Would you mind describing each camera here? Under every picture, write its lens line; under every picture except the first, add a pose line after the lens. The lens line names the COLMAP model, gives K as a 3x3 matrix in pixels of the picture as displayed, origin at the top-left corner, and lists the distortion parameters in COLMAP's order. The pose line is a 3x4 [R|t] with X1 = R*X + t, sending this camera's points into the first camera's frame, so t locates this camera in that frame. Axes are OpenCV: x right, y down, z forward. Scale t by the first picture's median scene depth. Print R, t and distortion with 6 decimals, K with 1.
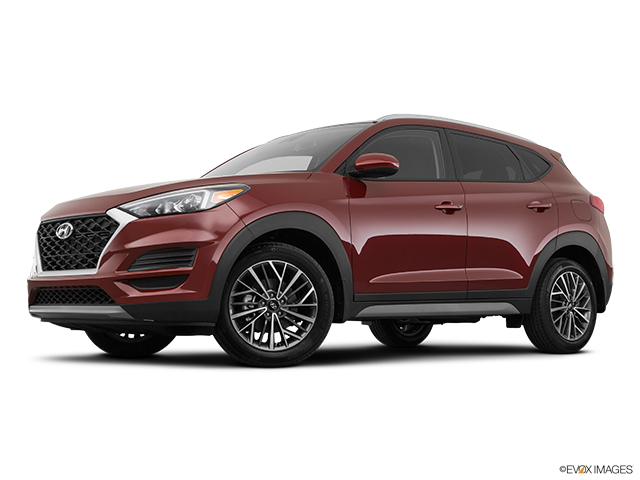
lens RADIAL K [[1019.3, 0, 318.2], [0, 1019.3, 245.8], [0, 0, 1]] dist [-0.033562, 0.000000]
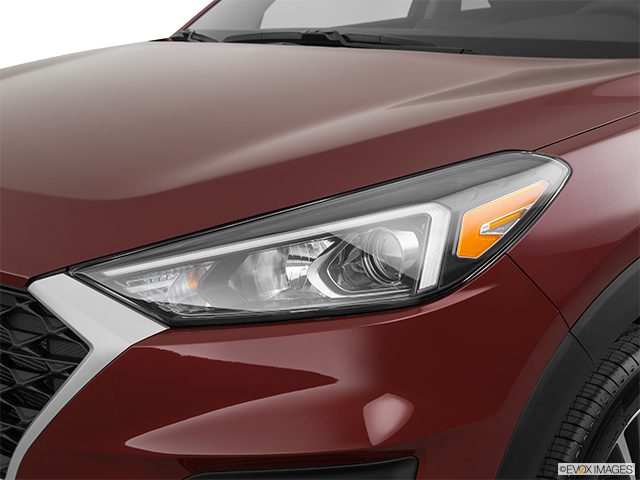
lens RADIAL K [[971.6, 0, 320.3], [0, 971.6, 238.4], [0, 0, 1]] dist [0.006174, 0.000000]
pose [[0.994996, -0.011867, 0.099204, -0.156656], [-0.017248, 0.957612, 0.287543, -0.111878], [-0.098411, -0.287816, 0.952616, 0.750674]]
